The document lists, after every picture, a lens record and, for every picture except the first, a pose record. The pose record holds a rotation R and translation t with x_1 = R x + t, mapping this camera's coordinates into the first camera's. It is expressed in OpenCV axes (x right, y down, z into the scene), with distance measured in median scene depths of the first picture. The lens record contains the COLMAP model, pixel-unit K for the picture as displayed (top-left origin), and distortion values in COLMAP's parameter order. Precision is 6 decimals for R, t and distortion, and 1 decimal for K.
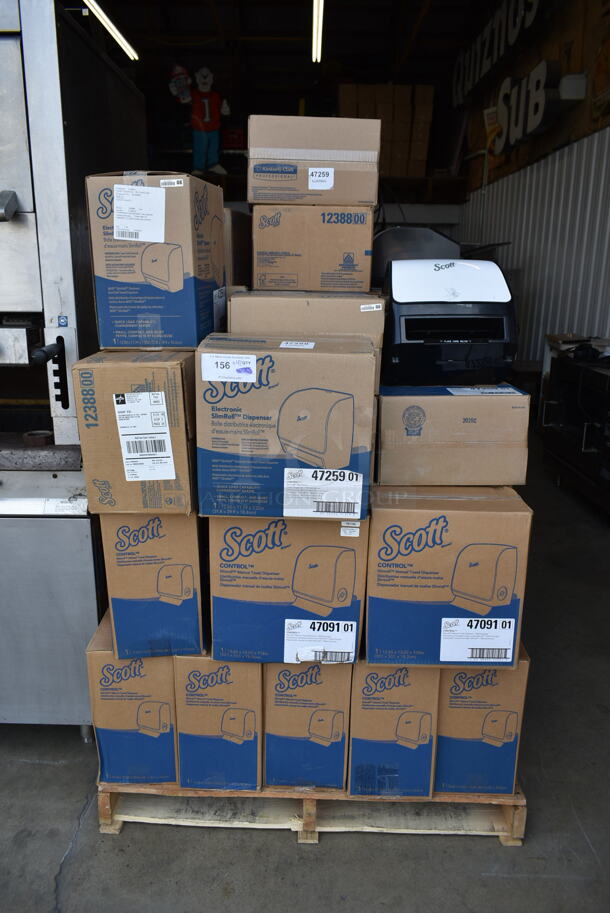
lens RADIAL K [[695.1, 0, 300.7], [0, 695.1, 455.9], [0, 0, 1]] dist [-0.034397, 0.023589]
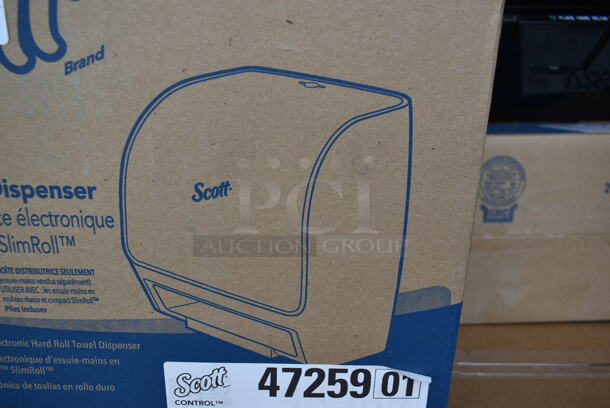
lens RADIAL K [[464.4, 0, 309.0], [0, 464.4, 202.3], [0, 0, 1]] dist [-0.034397, 0.023589]
pose [[0.999301, -0.010777, 0.035809, 0.031214], [0.011128, 0.999892, -0.009628, -0.046582], [-0.035701, 0.010020, 0.999312, 0.802050]]
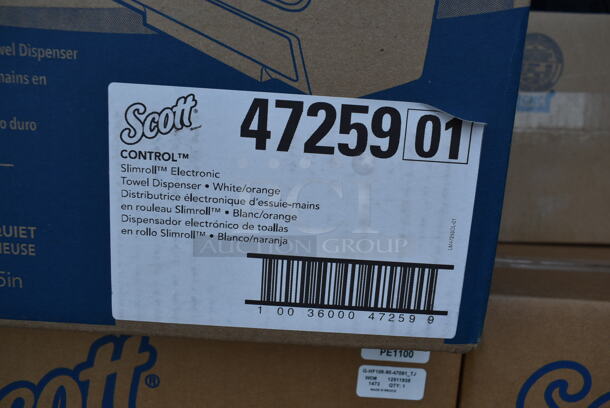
lens RADIAL K [[464.4, 0, 306.5], [0, 464.4, 203.5], [0, 0, 1]] dist [-0.034397, 0.023589]
pose [[0.998799, 0.030666, 0.038202, 0.030941], [-0.025156, 0.990224, -0.137199, 0.069998], [-0.042036, 0.136074, 0.989807, 0.865103]]
